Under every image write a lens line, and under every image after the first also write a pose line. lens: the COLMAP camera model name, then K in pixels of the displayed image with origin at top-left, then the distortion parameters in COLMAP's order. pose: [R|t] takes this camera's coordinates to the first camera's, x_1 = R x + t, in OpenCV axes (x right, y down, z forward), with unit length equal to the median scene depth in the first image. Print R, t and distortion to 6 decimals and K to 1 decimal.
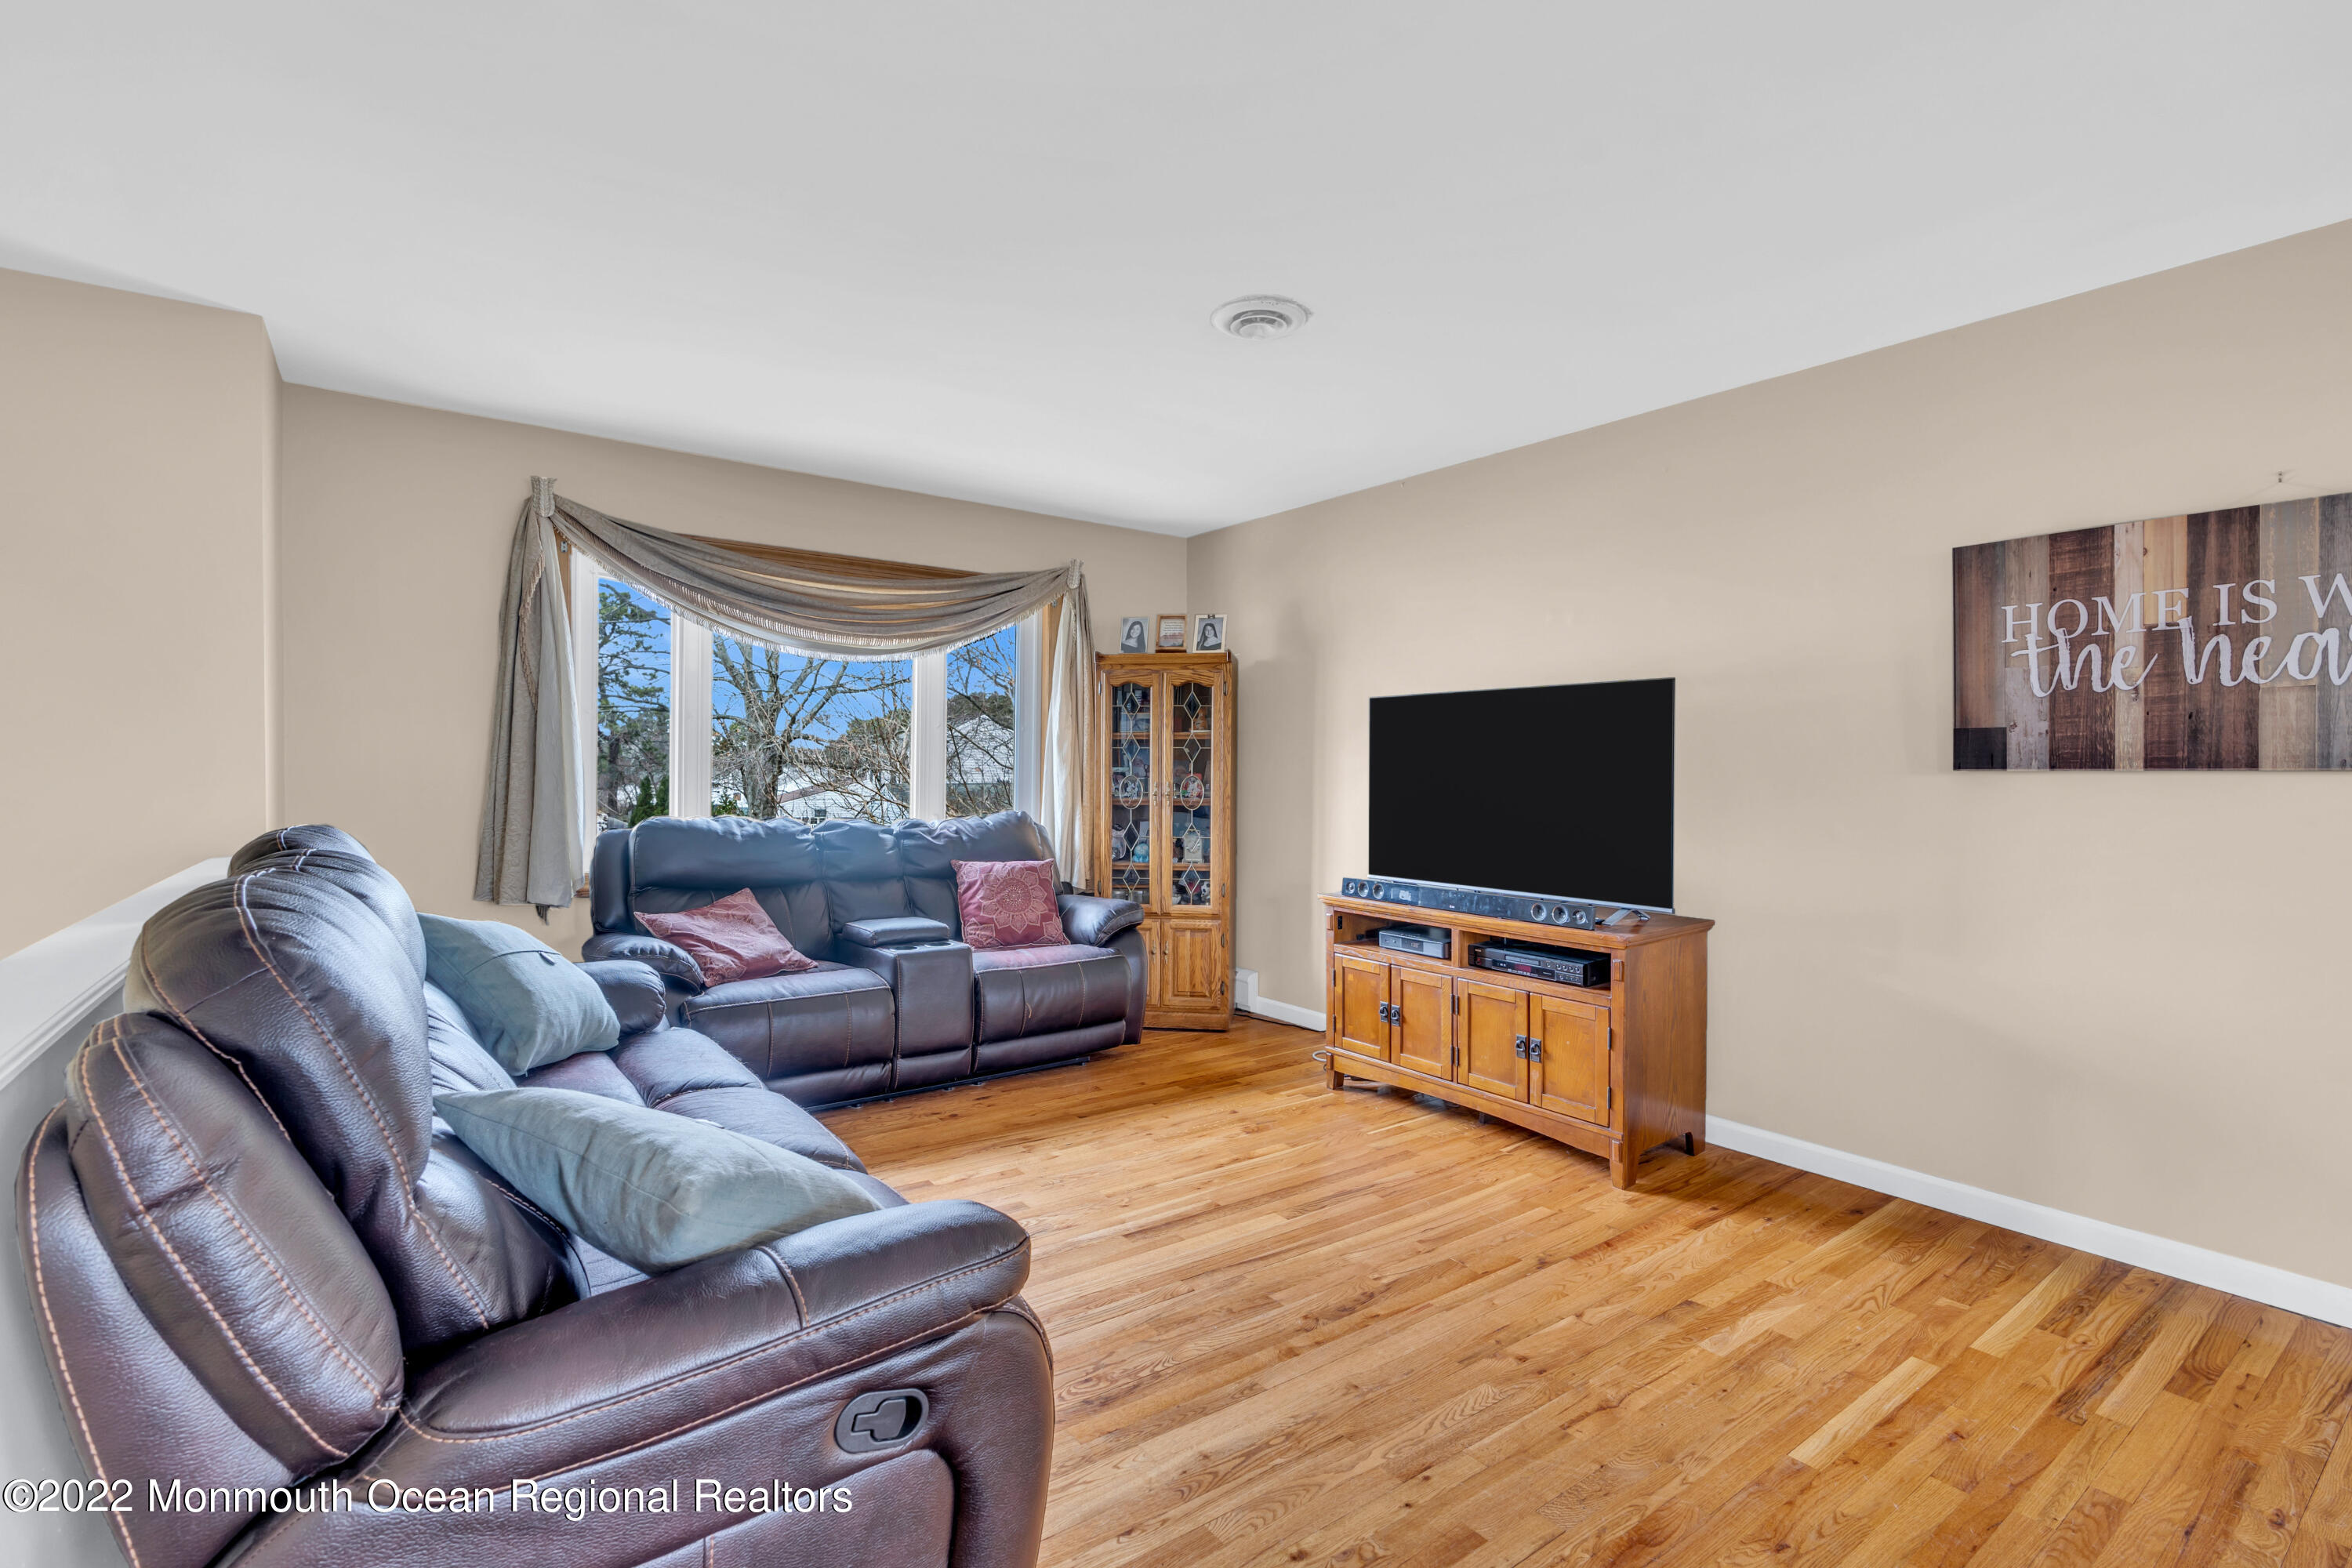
lens RADIAL K [[1060.2, 0, 1173.8], [0, 1060.2, 774.1], [0, 0, 1]] dist [-0.010420, 0.004960]
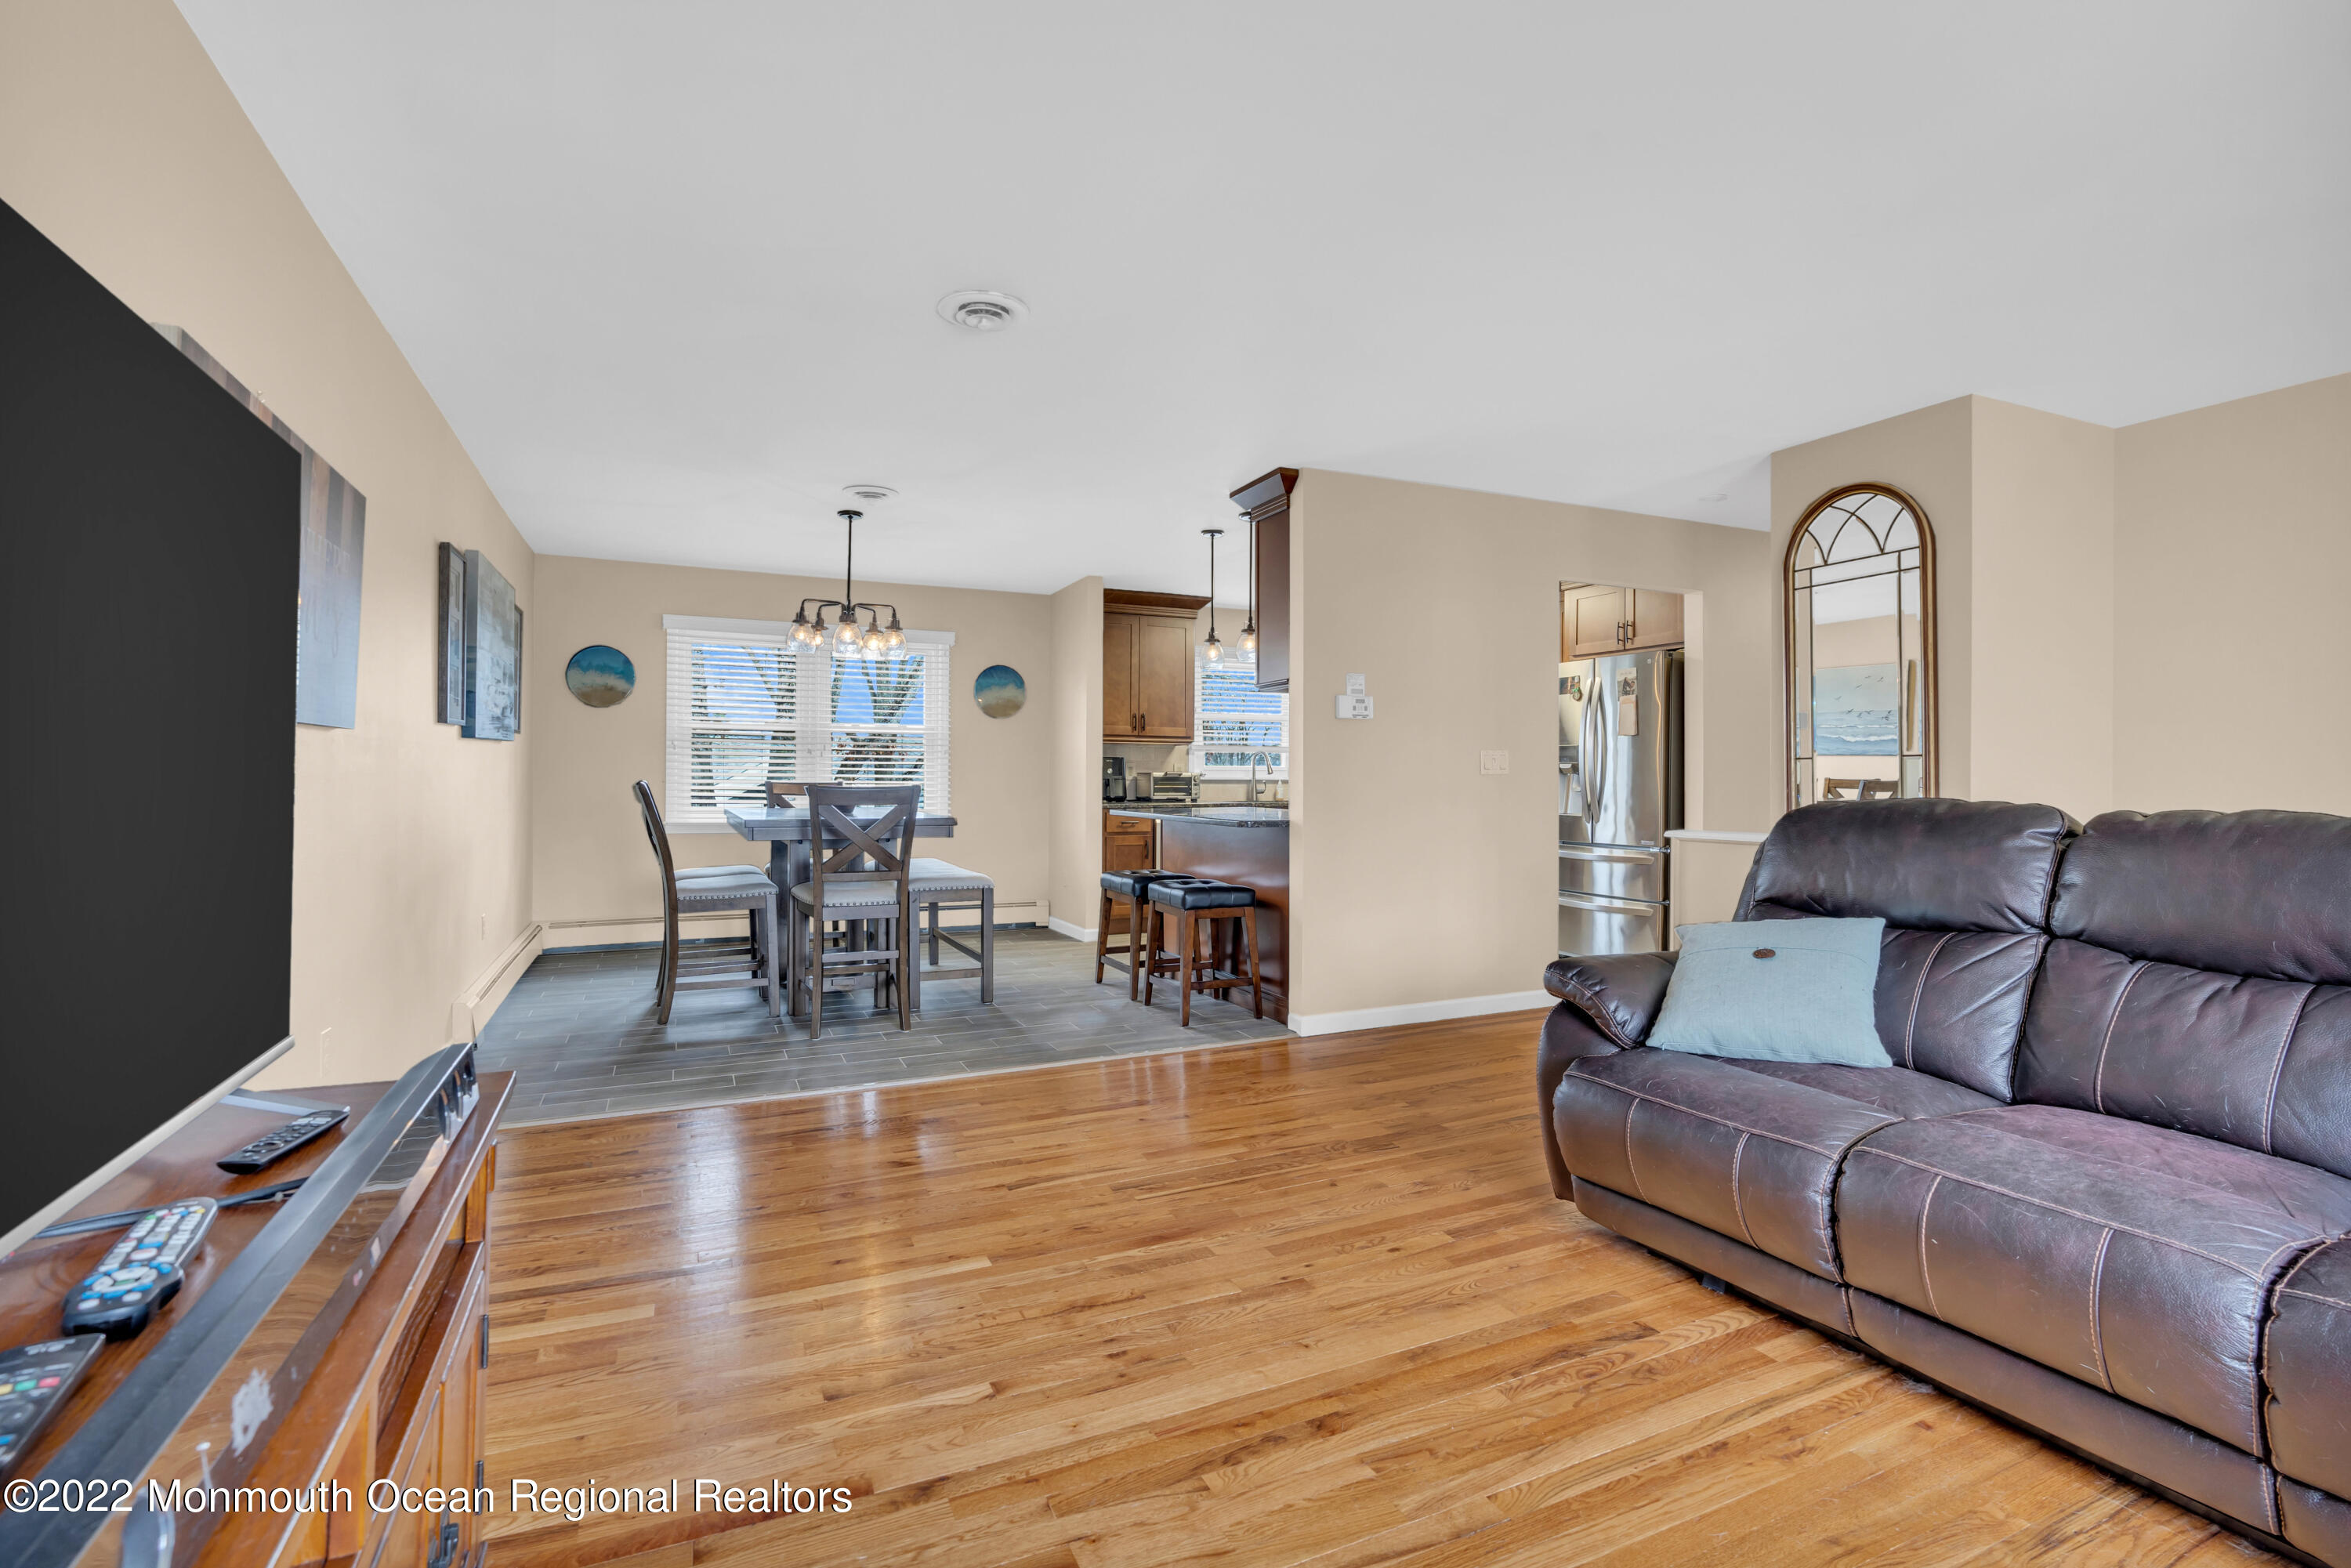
lens RADIAL K [[1068.8, 0, 1171.7], [0, 1068.8, 776.1], [0, 0, 1]] dist [-0.010352, 0.004495]
pose [[-0.979970, -0.014821, 0.198594, 0.079184], [-0.013730, 0.999882, 0.006869, 0.023694], [-0.198673, 0.004005, -0.980058, 1.547218]]
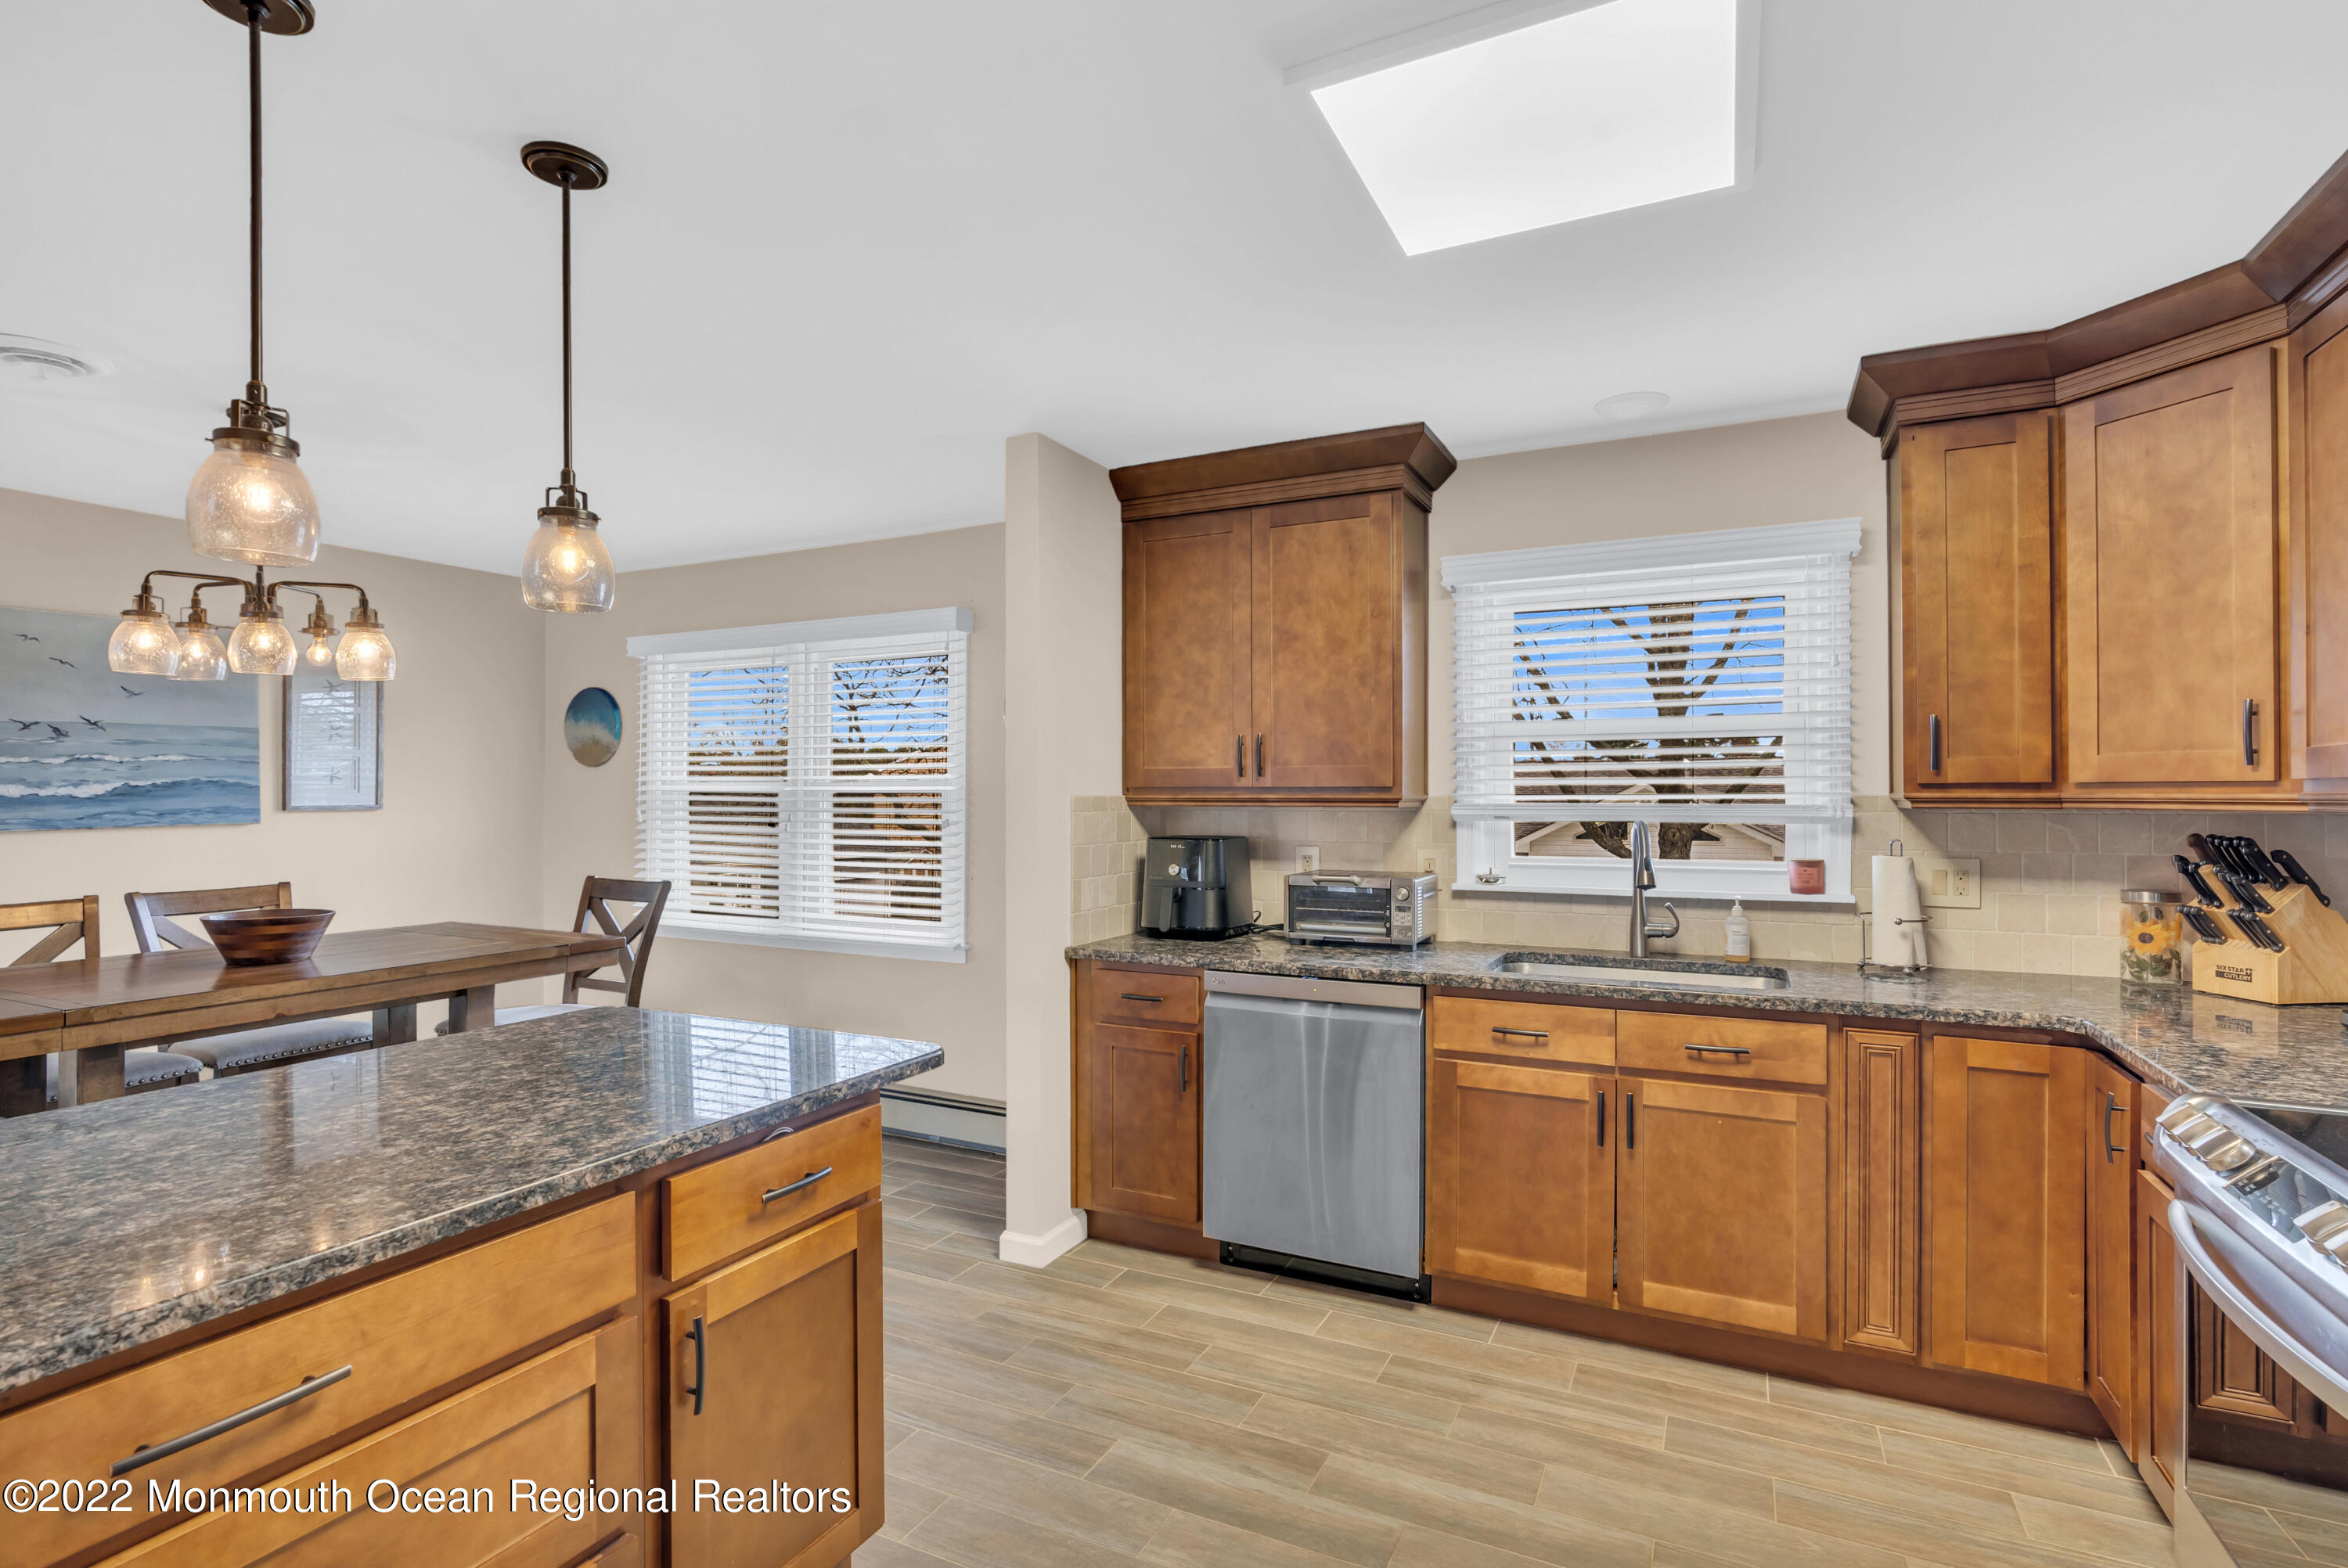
lens RADIAL K [[1101.1, 0, 1198.5], [0, 1101.1, 788.2], [0, 0, 1]] dist [-0.010361, 0.000449]
pose [[-0.467387, -0.004340, 0.884042, -0.364215], [-0.000557, 0.999989, 0.004615, -0.070612], [-0.884053, 0.001665, -0.467384, -0.631030]]
